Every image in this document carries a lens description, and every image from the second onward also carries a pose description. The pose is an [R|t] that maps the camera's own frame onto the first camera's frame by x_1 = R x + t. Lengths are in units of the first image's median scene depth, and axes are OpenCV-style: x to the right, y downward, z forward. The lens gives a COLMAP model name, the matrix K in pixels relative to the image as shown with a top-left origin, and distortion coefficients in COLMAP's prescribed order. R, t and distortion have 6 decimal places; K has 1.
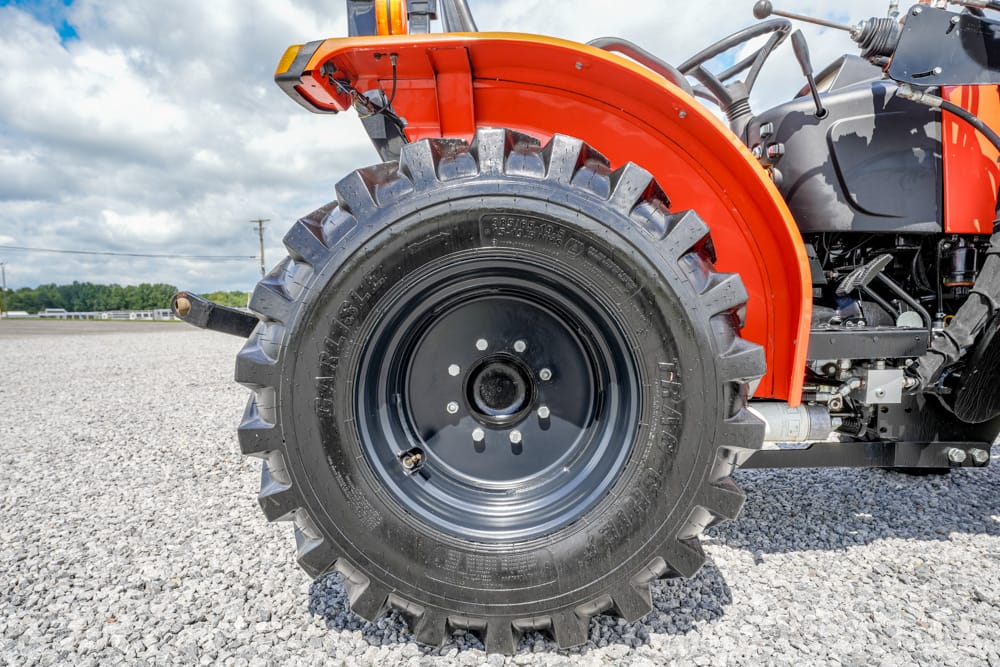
lens RADIAL K [[573.9, 0, 508.9], [0, 573.9, 361.9], [0, 0, 1]] dist [-0.000988, 0.001015]
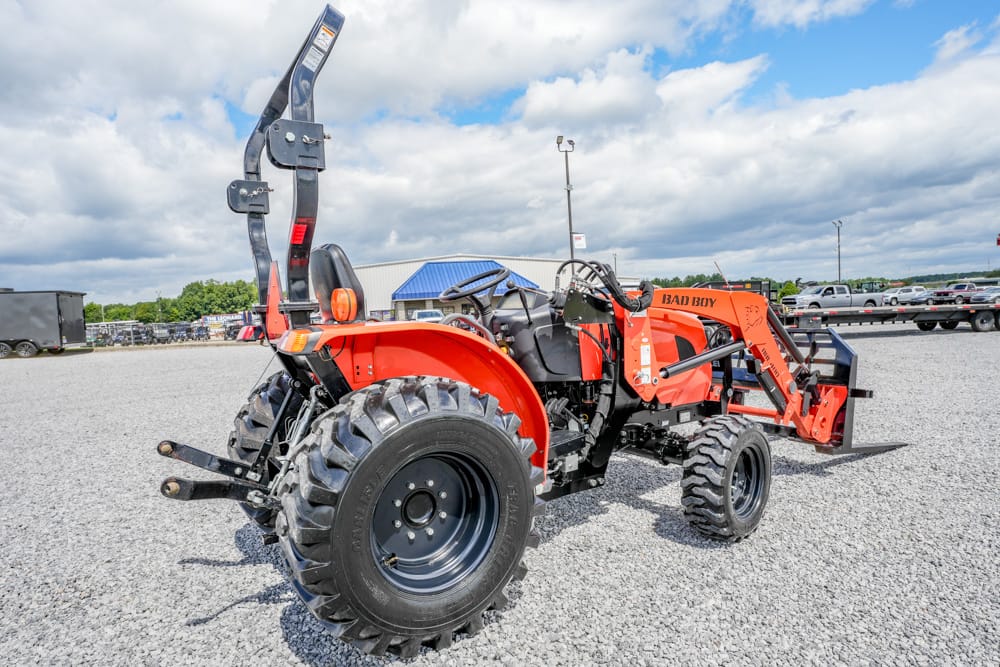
lens RADIAL K [[558.0, 0, 480.9], [0, 558.0, 355.6], [0, 0, 1]] dist [-0.005774, 0.001381]
pose [[0.831748, -0.072342, 0.550420, -0.721663], [0.077732, 0.996882, 0.013560, -0.401897], [-0.549685, 0.031507, 0.834778, -0.544004]]
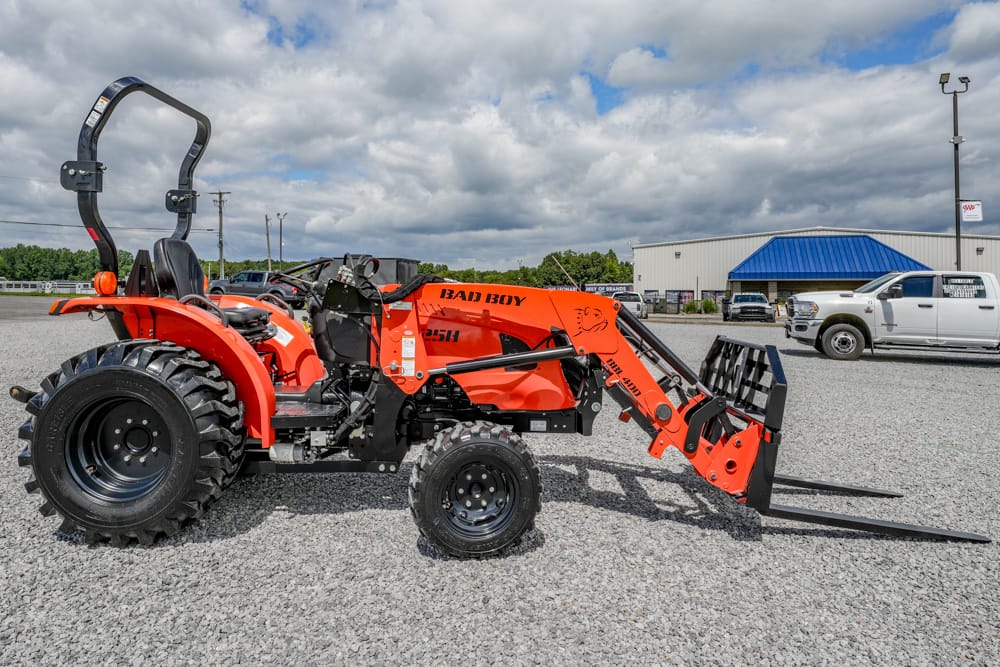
lens RADIAL K [[626.2, 0, 530.7], [0, 626.2, 288.9], [0, 0, 1]] dist [-0.008162, 0.000828]
pose [[0.998847, 0.023908, 0.041641, 1.367010], [-0.020517, 0.996581, -0.080031, -0.368087], [-0.043412, 0.079085, 0.995922, -1.568957]]
